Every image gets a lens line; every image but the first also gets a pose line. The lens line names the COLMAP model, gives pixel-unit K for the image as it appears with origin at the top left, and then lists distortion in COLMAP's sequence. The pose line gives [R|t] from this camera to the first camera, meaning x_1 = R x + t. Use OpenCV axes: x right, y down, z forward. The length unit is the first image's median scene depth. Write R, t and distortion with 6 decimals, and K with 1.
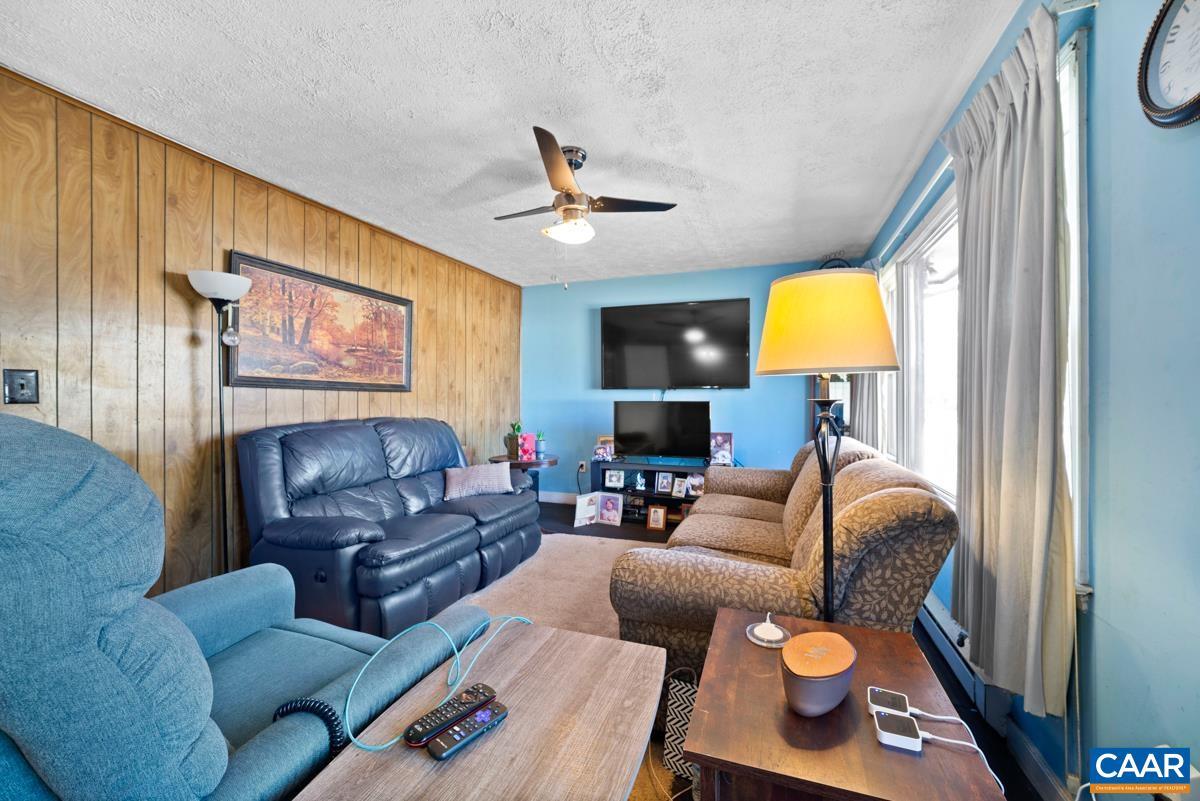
lens RADIAL K [[472.2, 0, 596.2], [0, 472.2, 401.9], [0, 0, 1]] dist [-0.001677, -0.000076]
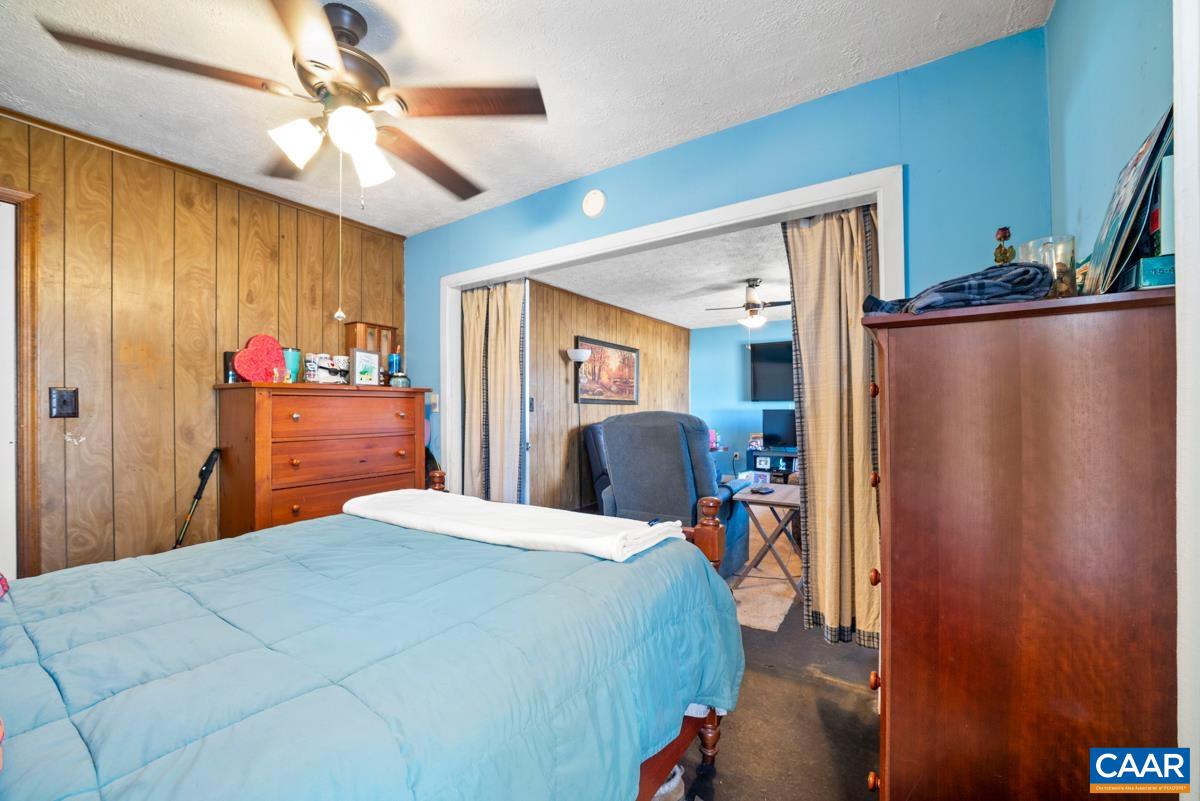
lens RADIAL K [[484.4, 0, 604.4], [0, 484.4, 405.1], [0, 0, 1]] dist [0.000093, 0.000012]
pose [[0.979478, -0.001245, -0.201548, -0.178197], [-0.000383, 0.999968, -0.008041, -0.005922], [0.201552, 0.007953, 0.979446, -0.733706]]
